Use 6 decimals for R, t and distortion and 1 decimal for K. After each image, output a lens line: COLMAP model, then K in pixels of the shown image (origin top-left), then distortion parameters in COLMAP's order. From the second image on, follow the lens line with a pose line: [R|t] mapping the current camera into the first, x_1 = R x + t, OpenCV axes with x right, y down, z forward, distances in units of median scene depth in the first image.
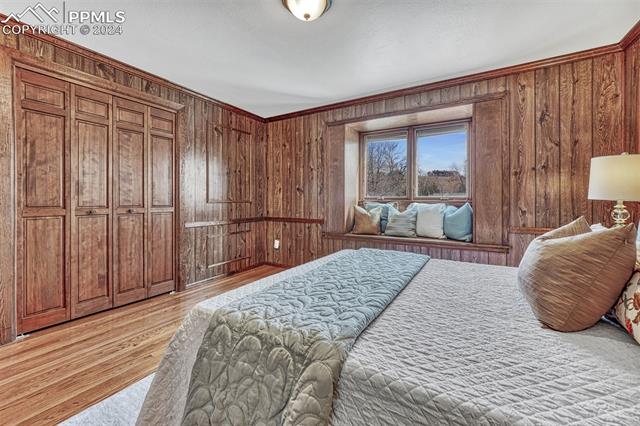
lens RADIAL K [[259.2, 0, 321.0], [0, 259.2, 200.6], [0, 0, 1]] dist [-0.000350, -0.000011]
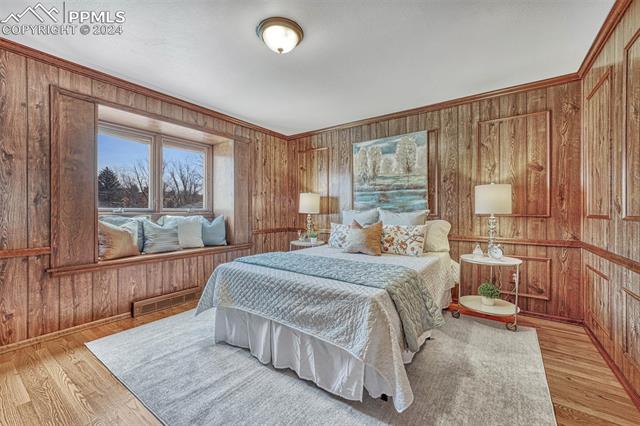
lens RADIAL K [[258.2, 0, 320.0], [0, 258.2, 213.0], [0, 0, 1]] dist [-0.000312, 0.000023]
pose [[0.091242, -0.010780, 0.995770, -0.607047], [0.001424, 0.999942, 0.010694, -0.012321], [-0.995828, 0.000442, 0.091252, 0.386402]]
